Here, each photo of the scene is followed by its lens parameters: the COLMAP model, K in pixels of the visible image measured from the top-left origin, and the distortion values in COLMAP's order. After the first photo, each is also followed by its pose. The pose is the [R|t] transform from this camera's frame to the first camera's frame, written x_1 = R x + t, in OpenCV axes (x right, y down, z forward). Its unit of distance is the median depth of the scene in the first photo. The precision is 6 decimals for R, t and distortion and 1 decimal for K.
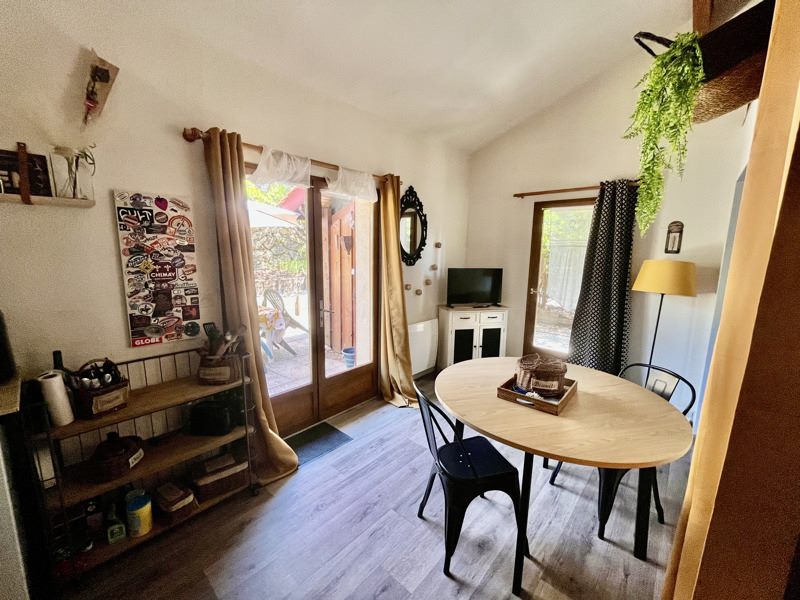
lens RADIAL K [[320.5, 0, 400.5], [0, 320.5, 300.0], [0, 0, 1]] dist [-0.000100, -0.000170]
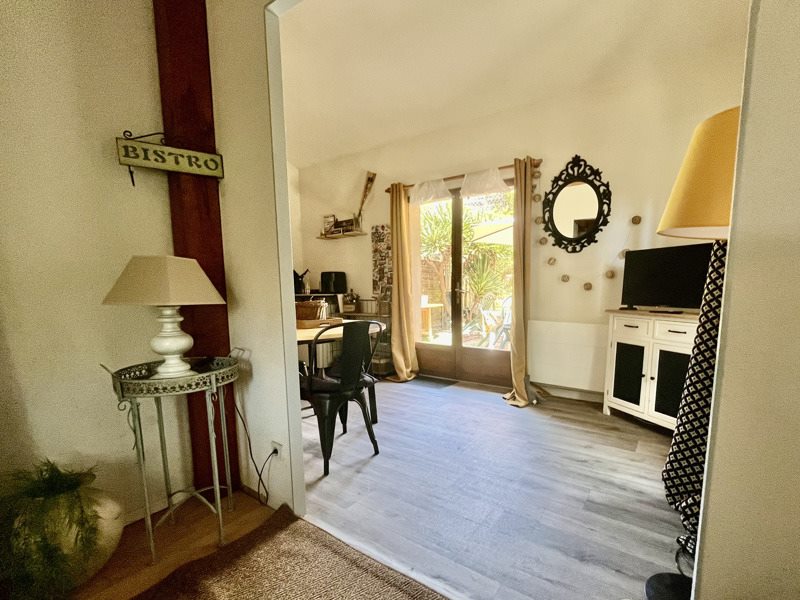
lens RADIAL K [[320.5, 0, 414.2], [0, 320.5, 321.2], [0, 0, 1]] dist [-0.000100, -0.000170]
pose [[0.176923, 0.104546, -0.978656, 1.134909], [-0.147334, 0.985952, 0.078689, 0.090060], [0.973134, 0.130268, 0.189841, 0.680359]]
